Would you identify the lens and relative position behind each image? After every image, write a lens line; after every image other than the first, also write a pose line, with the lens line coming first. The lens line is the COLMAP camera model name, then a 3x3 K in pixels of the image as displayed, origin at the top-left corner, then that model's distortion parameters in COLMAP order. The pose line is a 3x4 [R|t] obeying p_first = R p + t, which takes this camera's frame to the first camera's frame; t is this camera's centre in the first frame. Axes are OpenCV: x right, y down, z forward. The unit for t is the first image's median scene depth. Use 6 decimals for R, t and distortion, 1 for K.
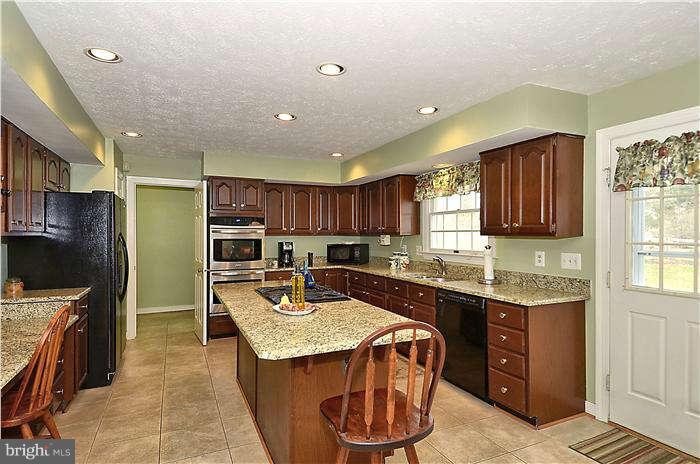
lens RADIAL K [[379.5, 0, 349.7], [0, 379.5, 232.6], [0, 0, 1]] dist [-0.001432, -0.000885]
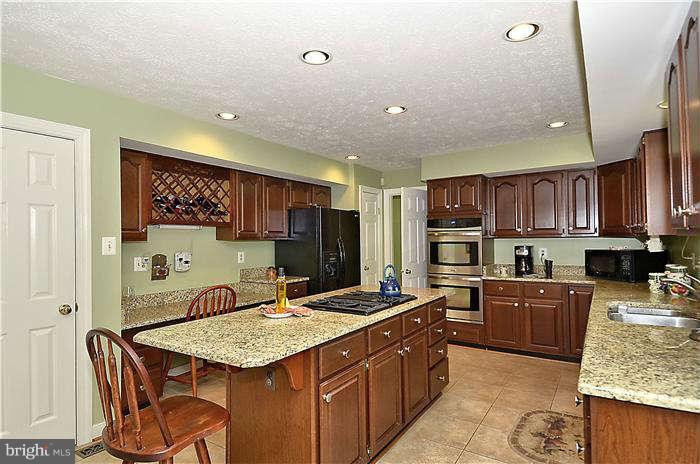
lens RADIAL K [[379.5, 0, 349.8], [0, 379.5, 233.7], [0, 0, 1]] dist [-0.001432, -0.000885]
pose [[0.509528, -0.014585, -0.860330, 0.352456], [0.014326, 0.999862, -0.008465, 0.000497], [0.860335, -0.008012, 0.509667, 0.272704]]
